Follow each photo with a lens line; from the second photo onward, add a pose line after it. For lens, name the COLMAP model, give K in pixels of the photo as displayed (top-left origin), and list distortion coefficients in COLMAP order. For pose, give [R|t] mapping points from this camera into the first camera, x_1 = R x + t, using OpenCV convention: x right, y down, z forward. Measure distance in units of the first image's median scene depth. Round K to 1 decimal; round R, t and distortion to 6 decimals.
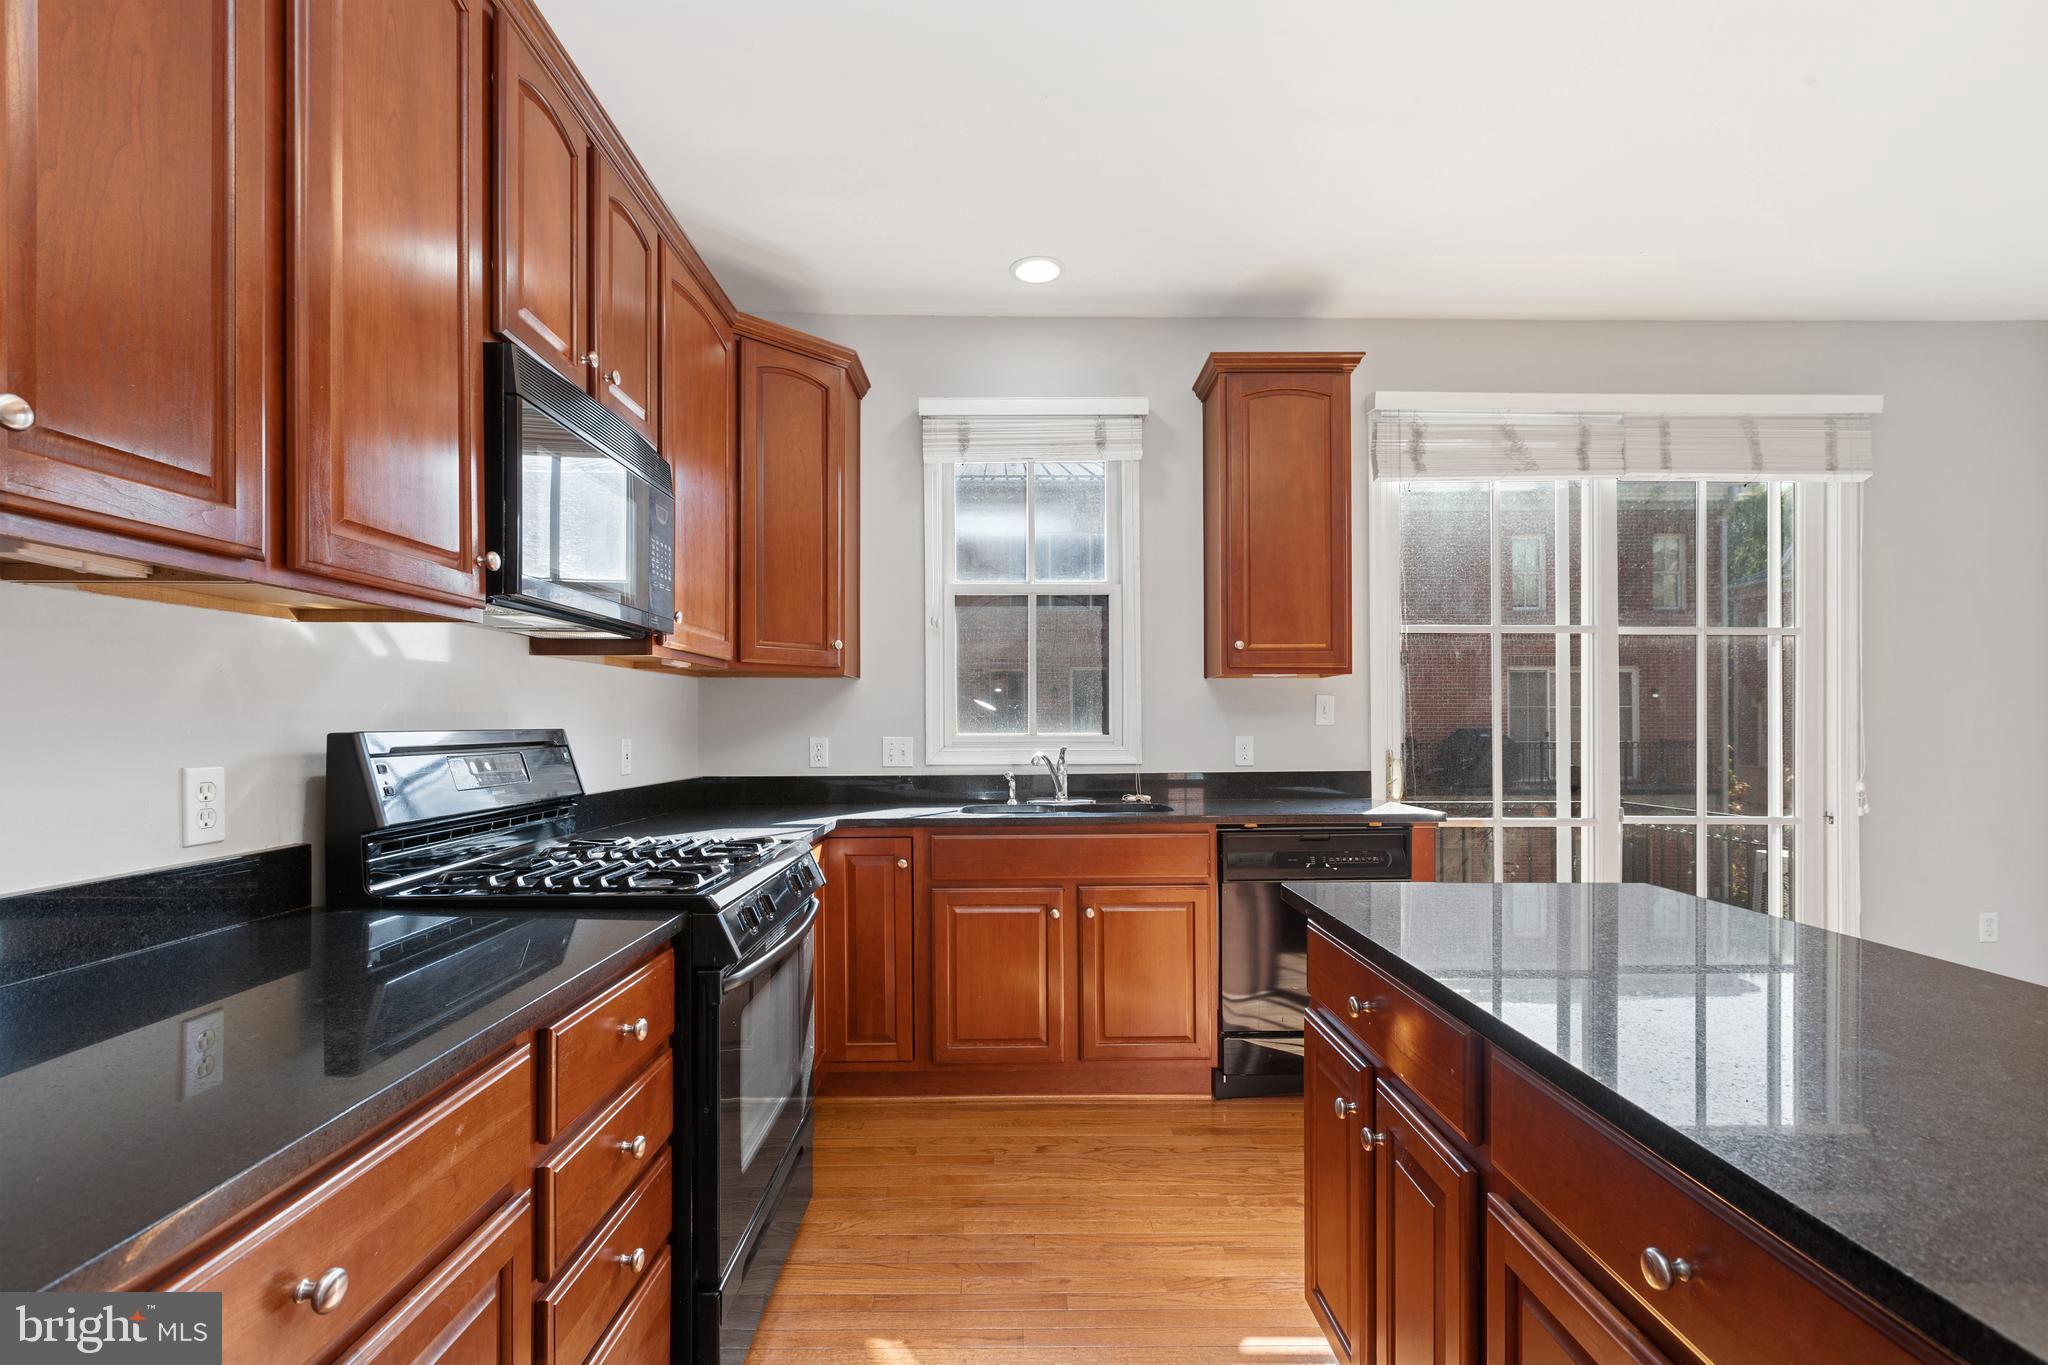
lens RADIAL K [[943.0, 0, 1022.6], [0, 943.0, 717.9], [0, 0, 1]] dist [-0.000496, -0.000041]
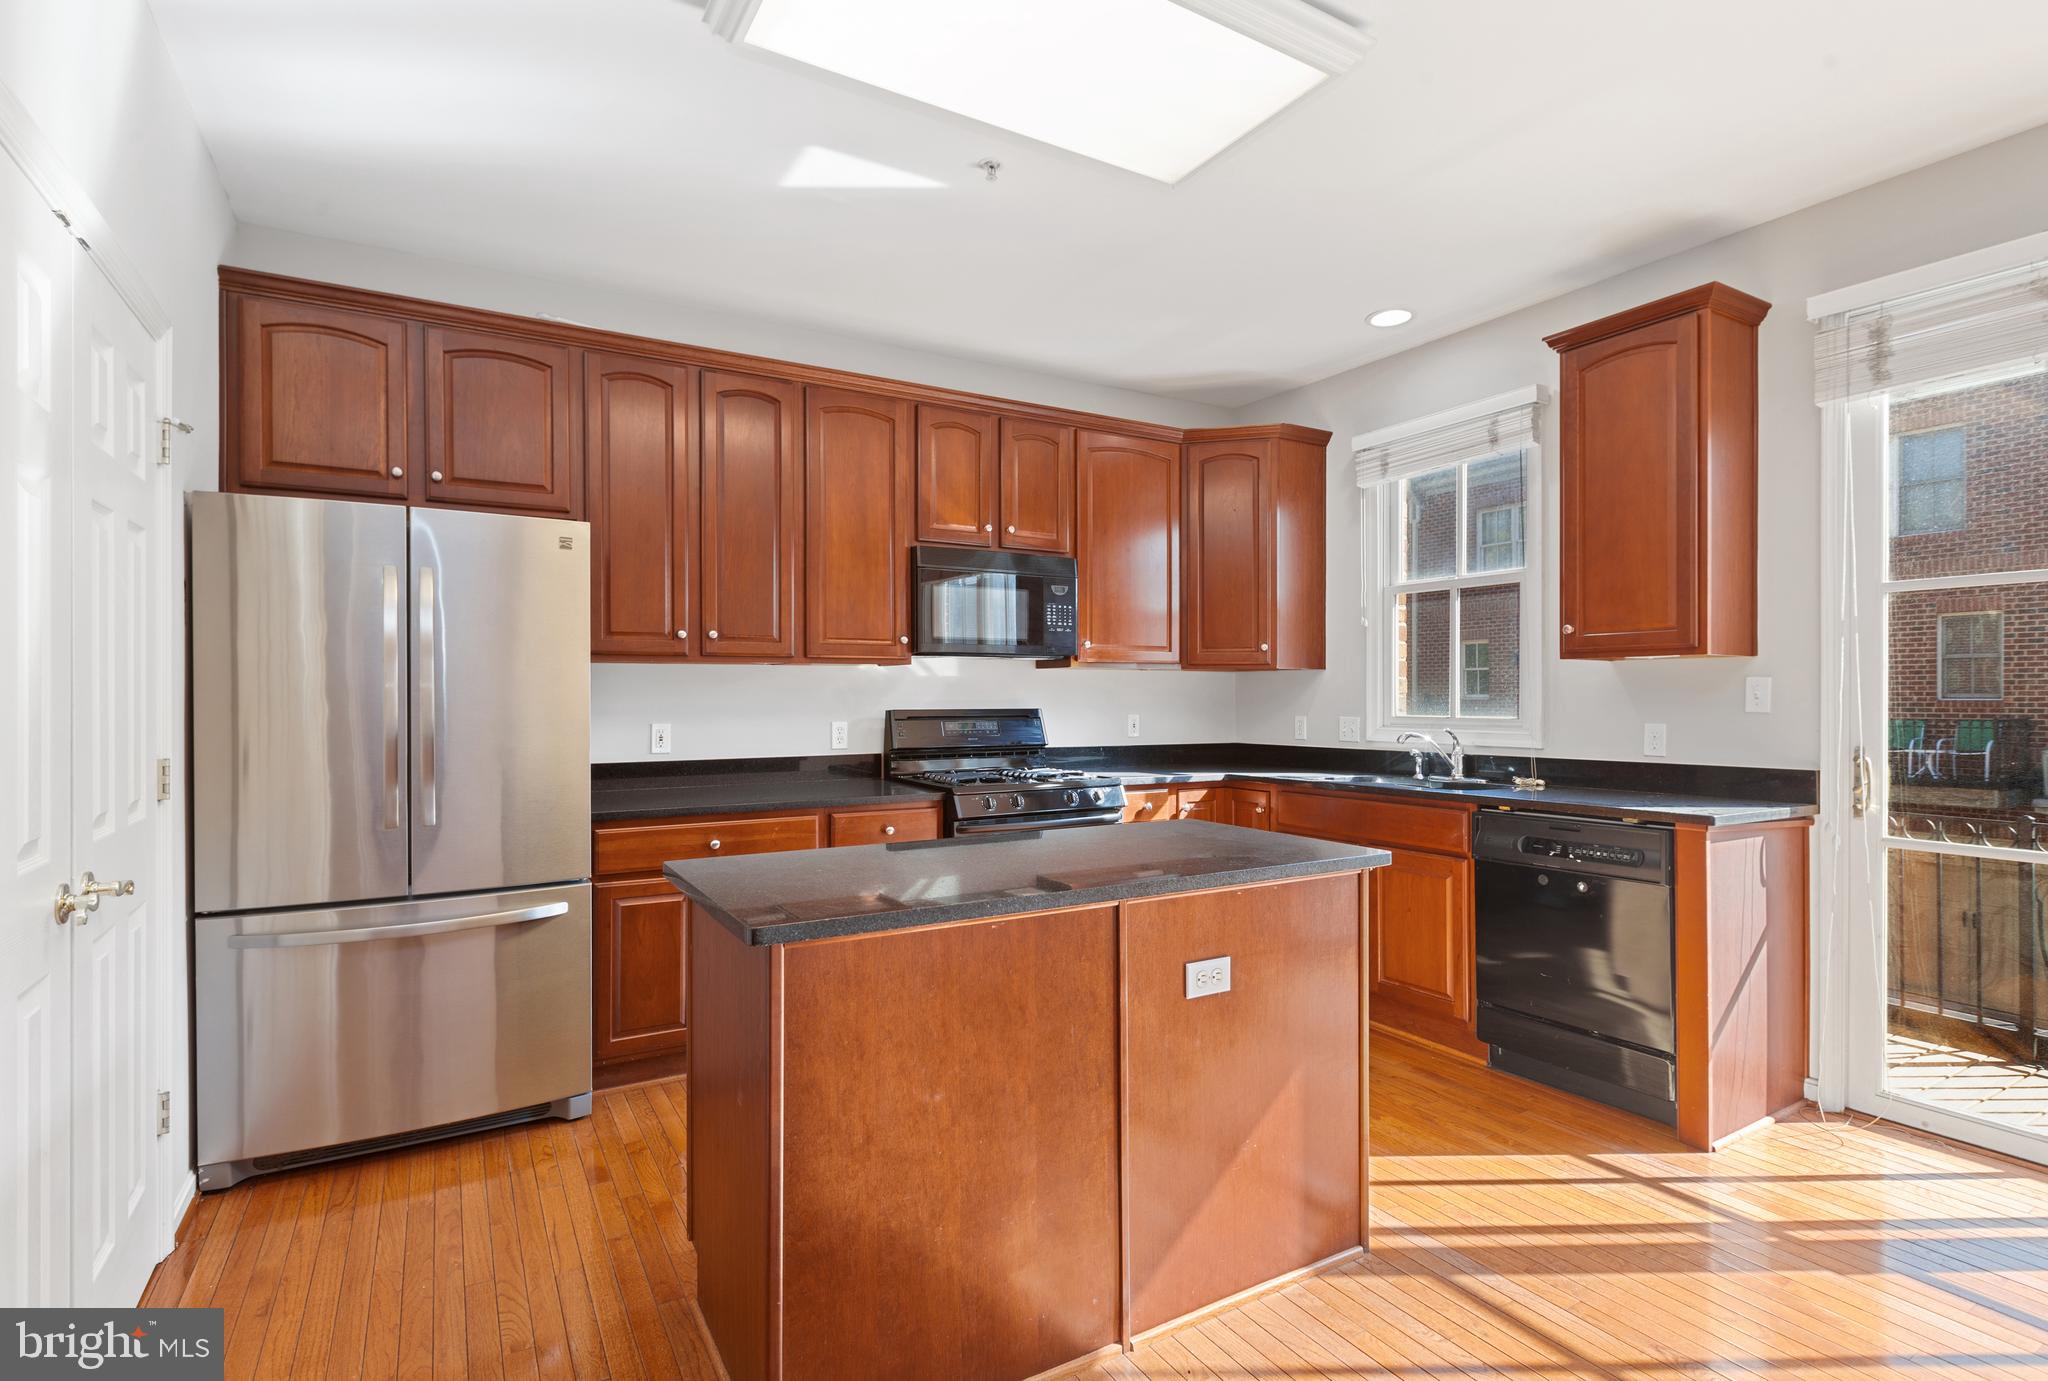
lens RADIAL K [[985.8, 0, 1024.0], [0, 985.8, 690.5], [0, 0, 1]] dist [0.002447, 0.000350]
pose [[0.499533, -0.005283, -0.866279, 0.776352], [0.004432, 0.999984, -0.003543, -0.011538], [0.866283, -0.002069, 0.499549, 0.000404]]
